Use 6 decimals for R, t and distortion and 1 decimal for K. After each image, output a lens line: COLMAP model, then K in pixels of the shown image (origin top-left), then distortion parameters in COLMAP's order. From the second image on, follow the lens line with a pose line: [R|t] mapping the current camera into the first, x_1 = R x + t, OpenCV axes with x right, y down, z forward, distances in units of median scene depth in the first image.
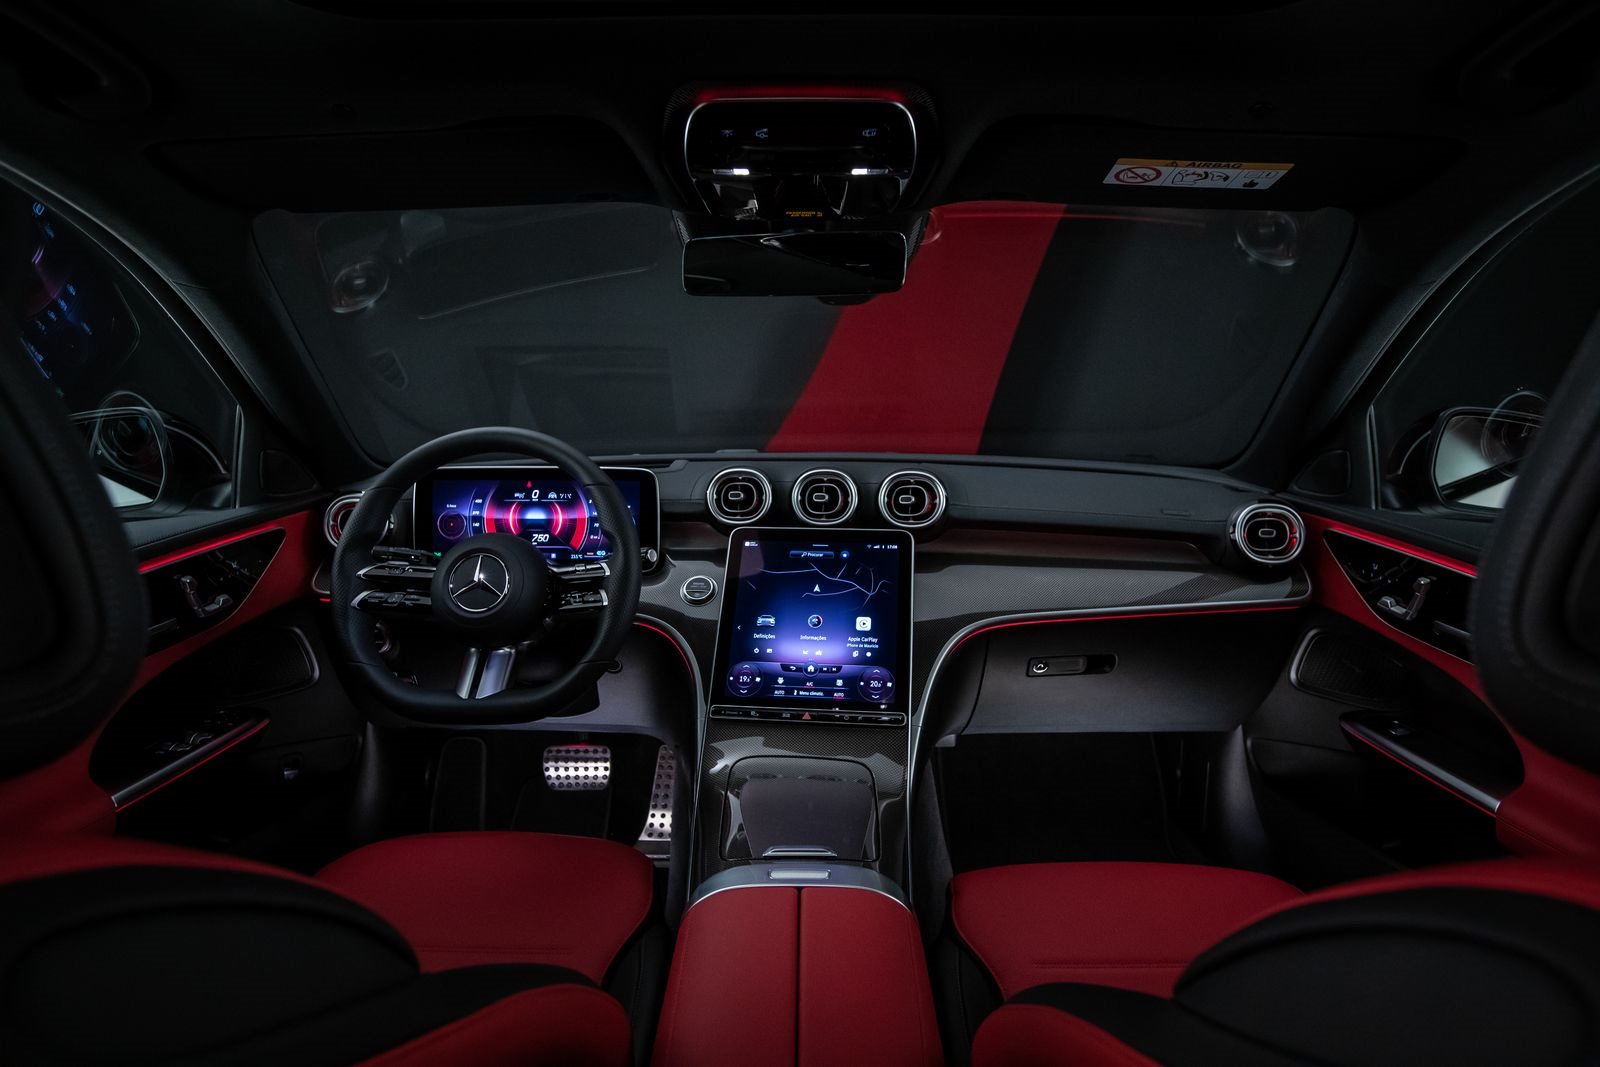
lens RADIAL K [[936.9, 0, 797.2], [0, 936.9, 534.6], [0, 0, 1]] dist [-0.064559, 0.076743]
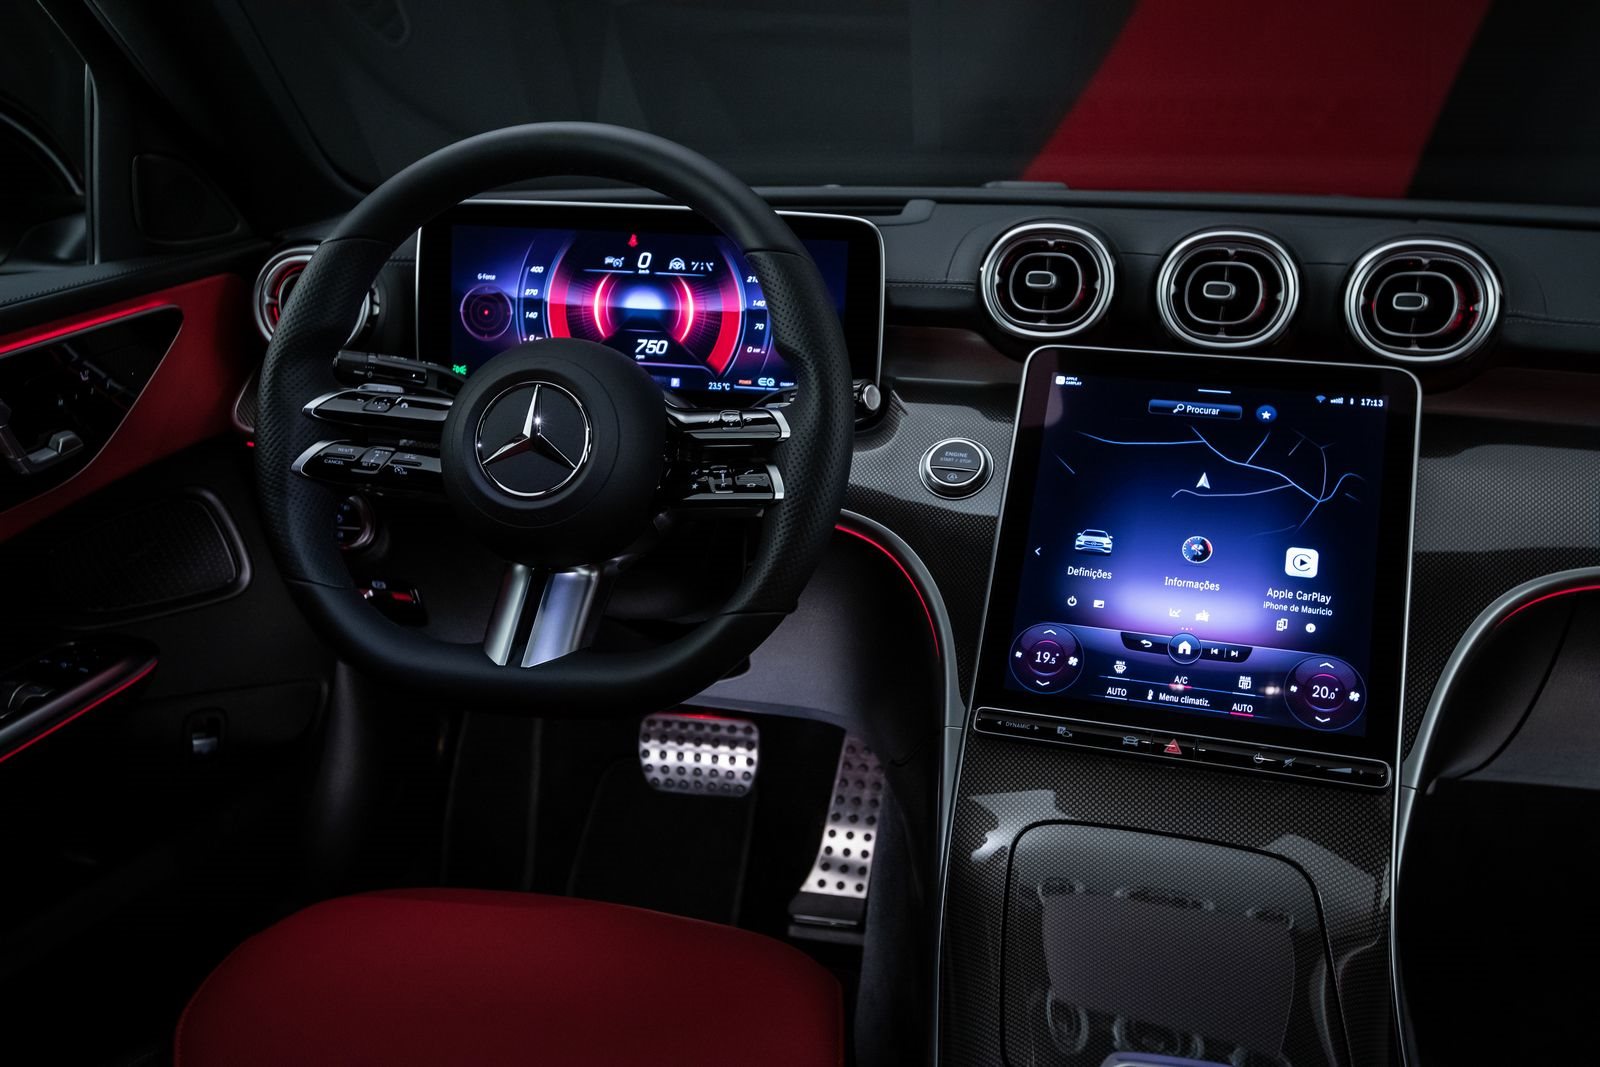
lens RADIAL K [[1512.4, 0, 793.8], [0, 1512.4, 534.1], [0, 0, 1]] dist [-0.003486, 0.145288]
pose [[0.985088, 0.066573, -0.158647, -0.059984], [-0.043470, 0.988493, 0.144884, -0.019415], [0.166467, -0.135827, 0.976647, 0.187388]]
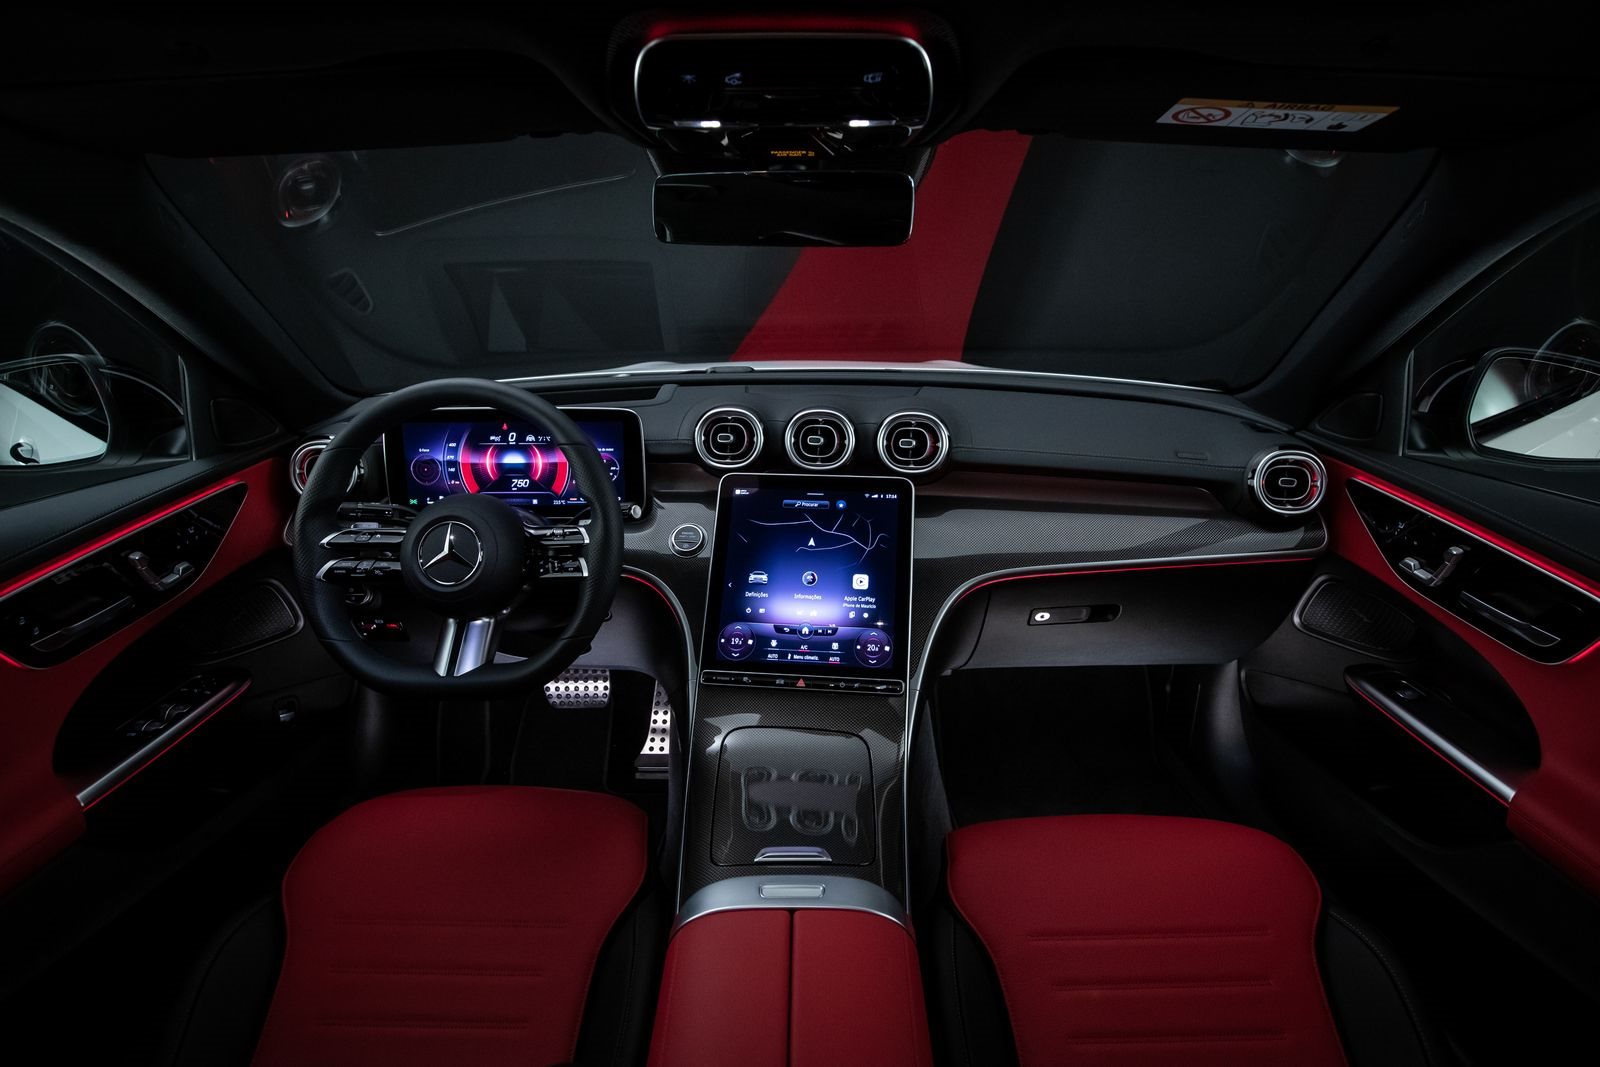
lens RADIAL K [[875.0, 0, 803.8], [0, 875.0, 535.5], [0, 0, 1]] dist [-0.069583, 0.058126]
pose [[0.999960, -0.006326, 0.006358, 0.007287], [0.005129, 0.984878, 0.173174, -0.099526], [-0.007357, -0.173134, 0.984871, 0.123991]]
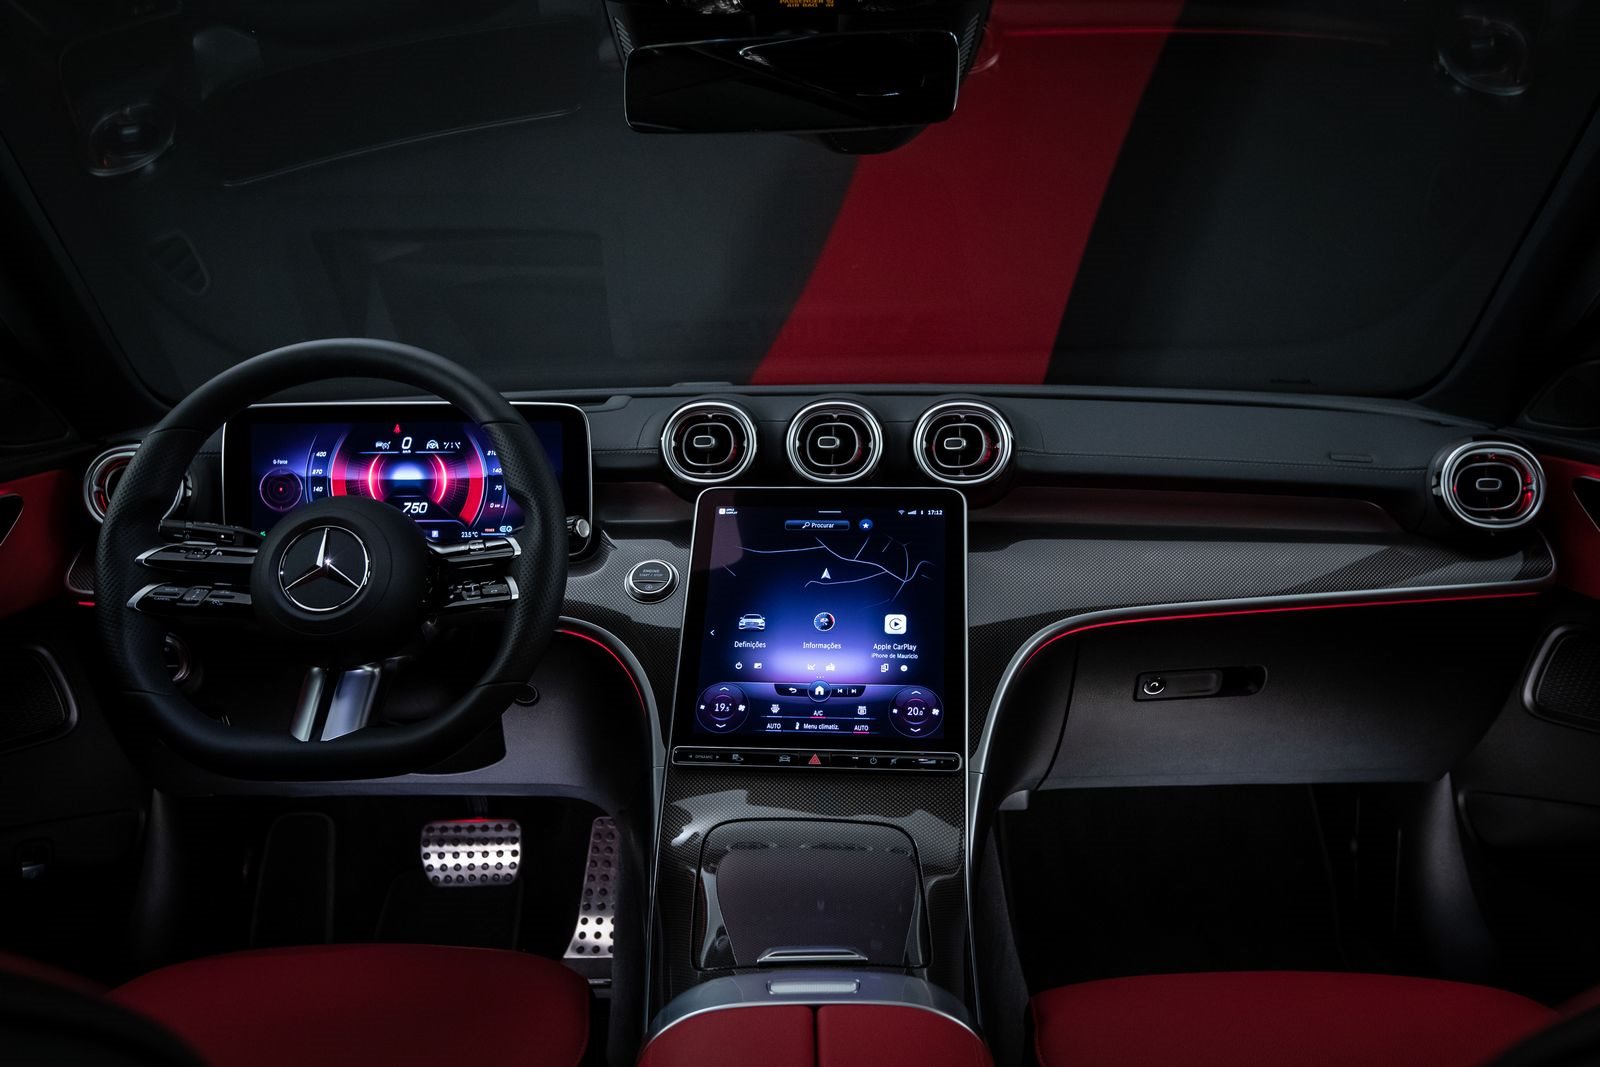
lens RADIAL K [[1337.3, 0, 805.0], [0, 1337.3, 531.7], [0, 0, 1]] dist [-0.016554, 0.098415]
pose [[0.999730, -0.012849, 0.019381, -0.012241], [0.012846, 0.999917, 0.000280, 0.025277], [-0.019383, -0.000031, 0.999812, 0.026815]]
